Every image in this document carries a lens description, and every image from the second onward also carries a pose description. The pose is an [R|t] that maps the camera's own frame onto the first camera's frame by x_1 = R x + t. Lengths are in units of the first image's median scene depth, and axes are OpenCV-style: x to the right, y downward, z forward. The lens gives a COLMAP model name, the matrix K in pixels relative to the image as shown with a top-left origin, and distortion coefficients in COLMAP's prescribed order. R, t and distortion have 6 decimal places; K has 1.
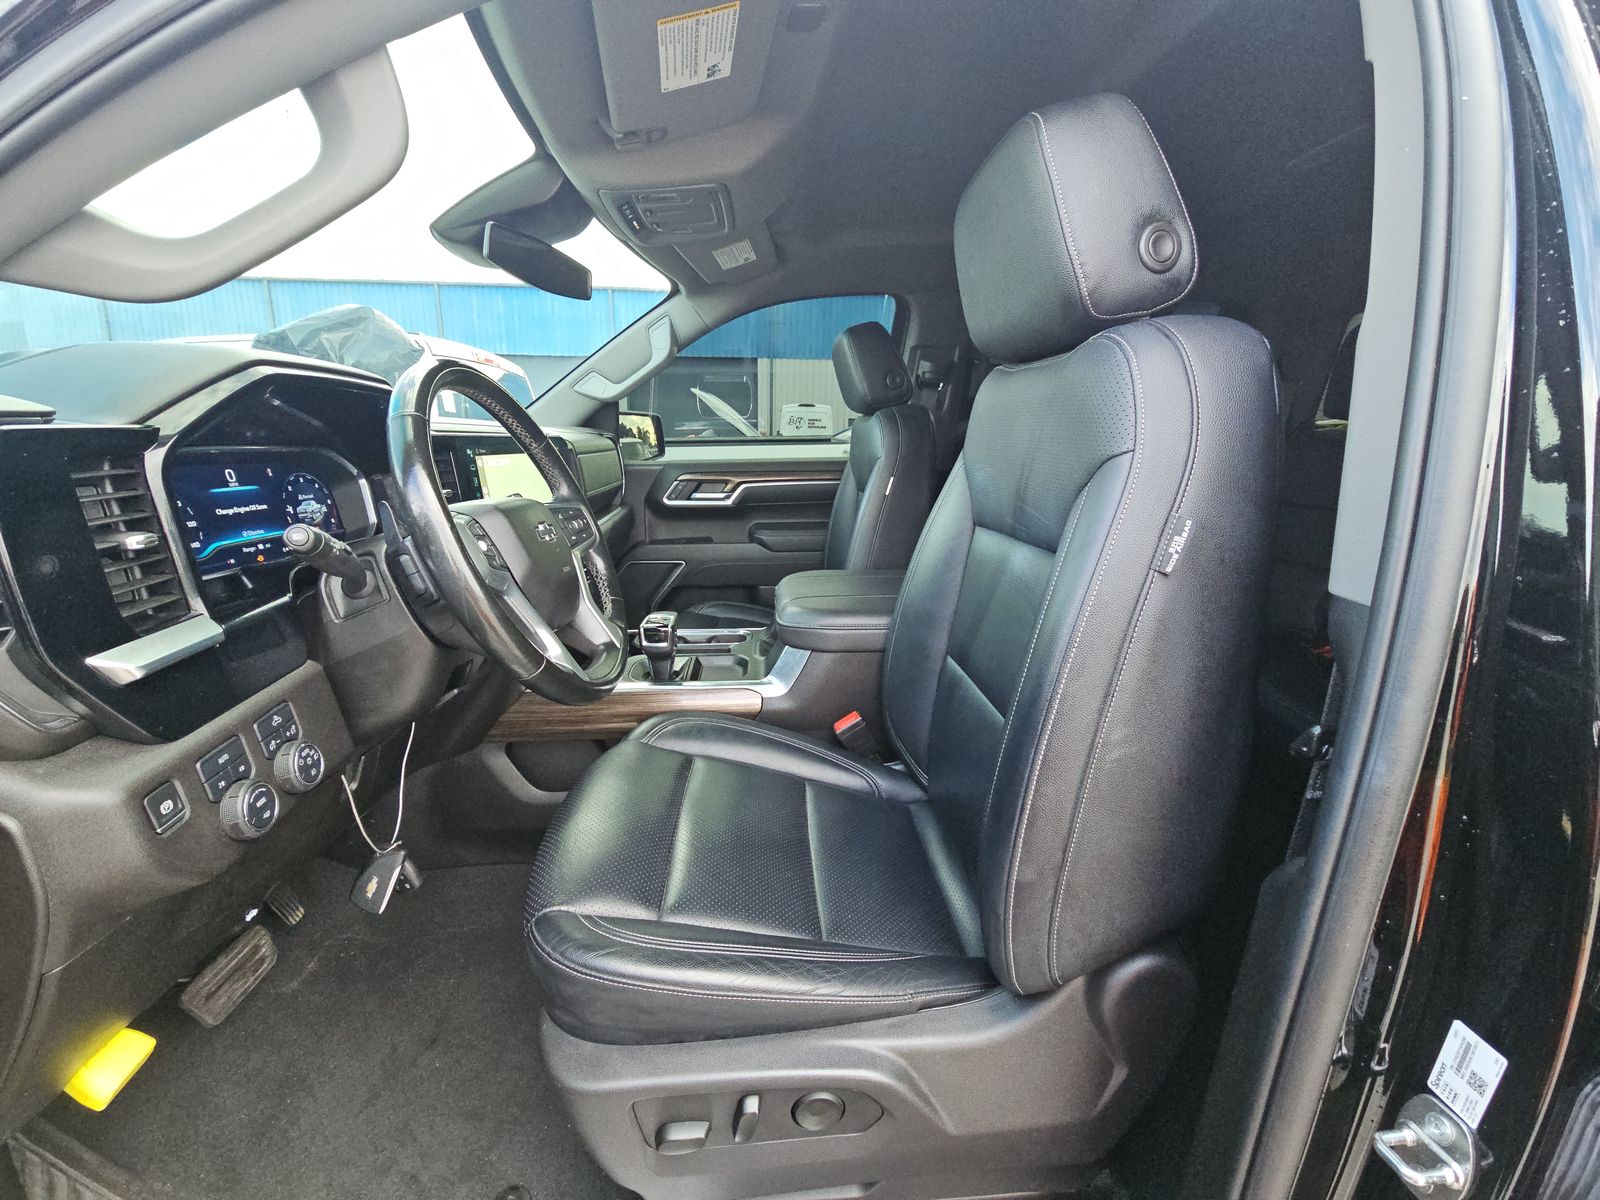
lens RADIAL K [[635.5, 0, 802.8], [0, 635.5, 594.0], [0, 0, 1]] dist [-0.011120, 0.000052]
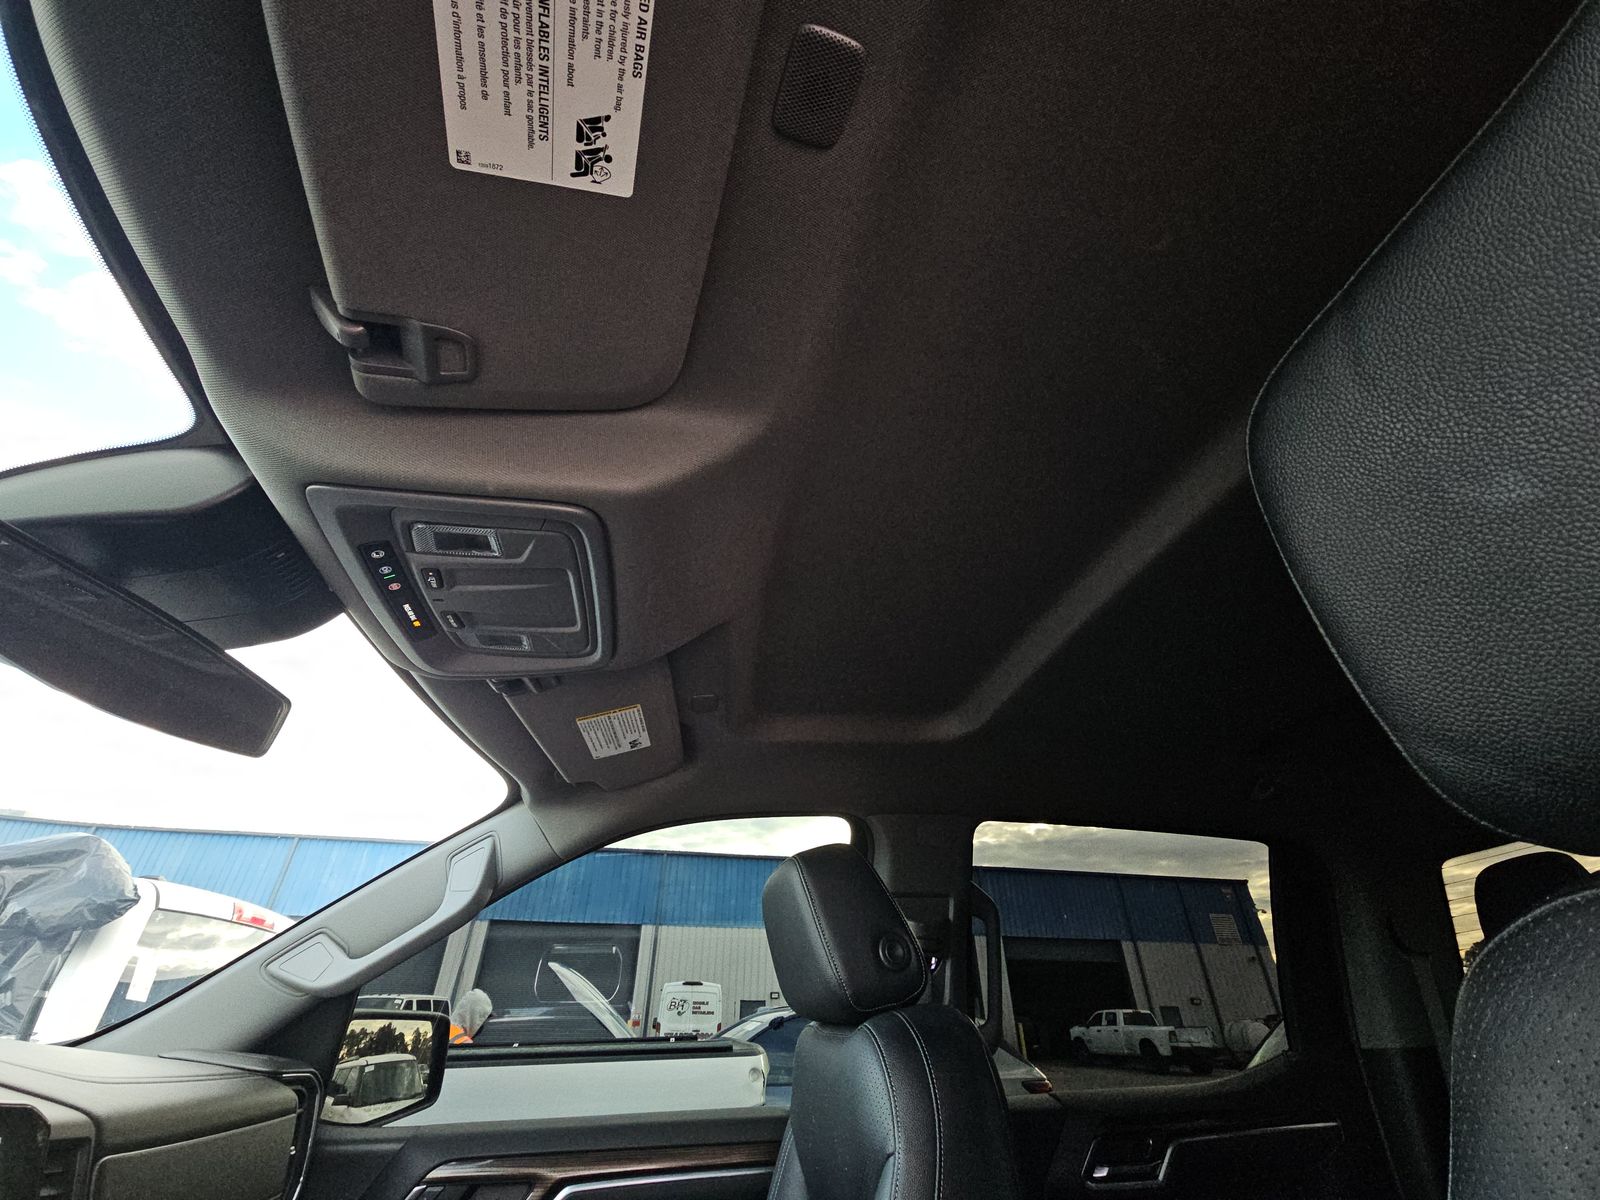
lens RADIAL K [[635.5, 0, 802.8], [0, 635.5, 594.0], [0, 0, 1]] dist [-0.011120, 0.000052]
pose [[0.987998, 0.075166, 0.134946, -0.016569], [0.050102, 0.670449, -0.740262, -0.129972], [-0.146117, 0.738138, 0.658636, 0.383210]]
